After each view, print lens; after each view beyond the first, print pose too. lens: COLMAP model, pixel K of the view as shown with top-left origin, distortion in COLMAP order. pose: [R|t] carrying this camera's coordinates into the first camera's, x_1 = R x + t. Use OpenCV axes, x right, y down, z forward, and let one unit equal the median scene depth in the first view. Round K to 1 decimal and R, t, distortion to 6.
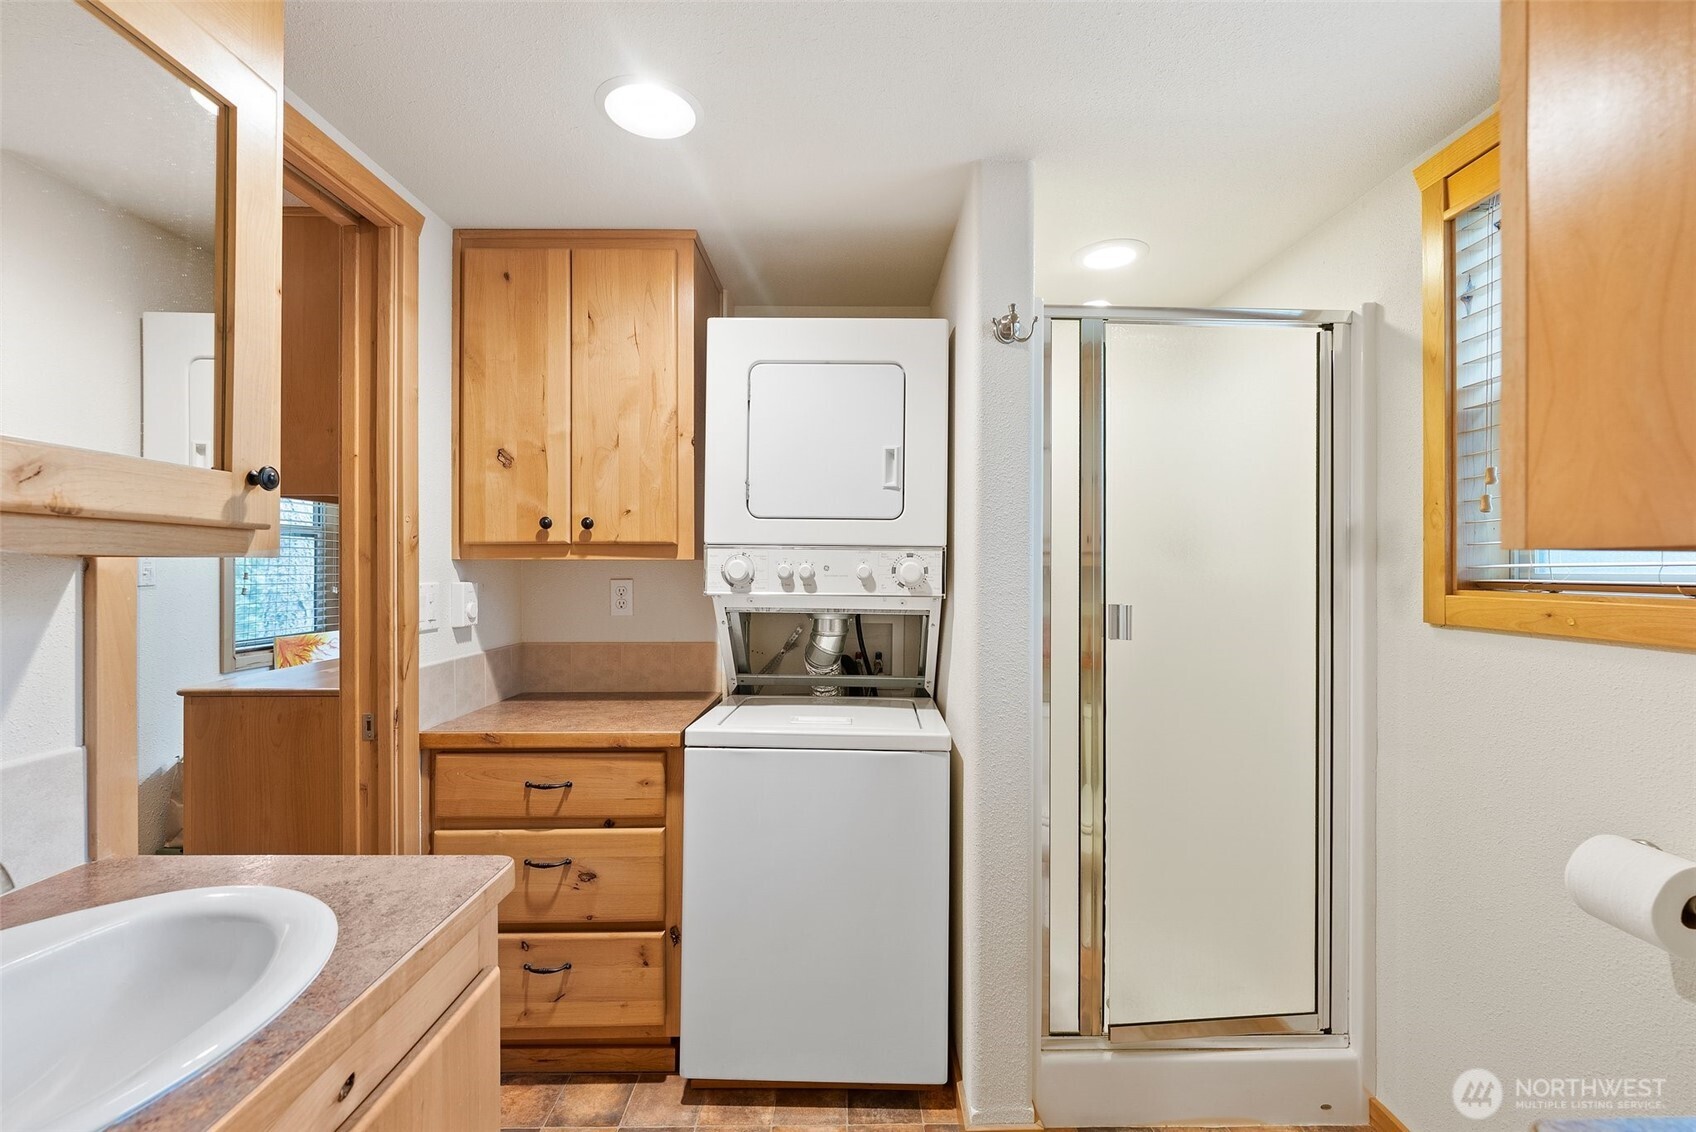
lens RADIAL K [[726.5, 0, 852.3], [0, 726.5, 572.4], [0, 0, 1]] dist [-0.004045, -0.000591]
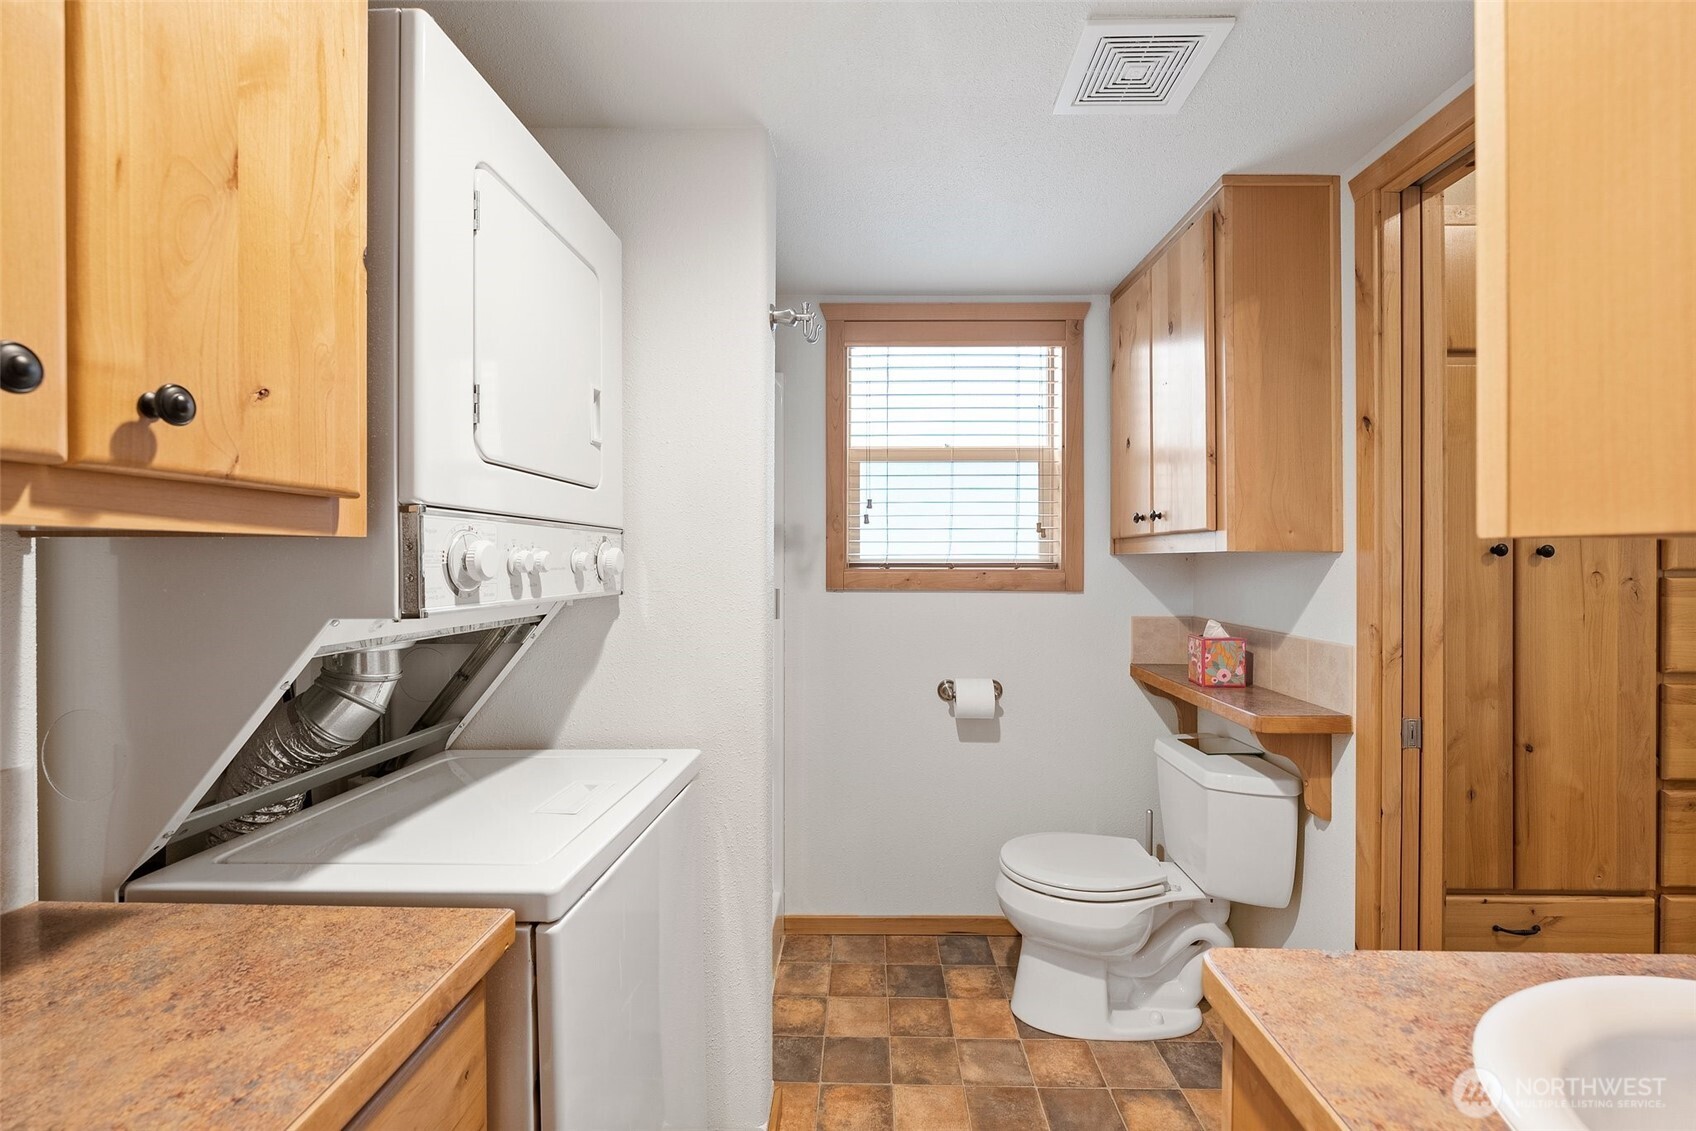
lens RADIAL K [[726.5, 0, 855.9], [0, 726.5, 557.1], [0, 0, 1]] dist [-0.004045, -0.000591]
pose [[0.016655, -0.003948, 0.999853, -0.811576], [0.003786, 0.999985, 0.003886, -0.007890], [-0.999854, 0.003720, 0.016670, 0.899544]]
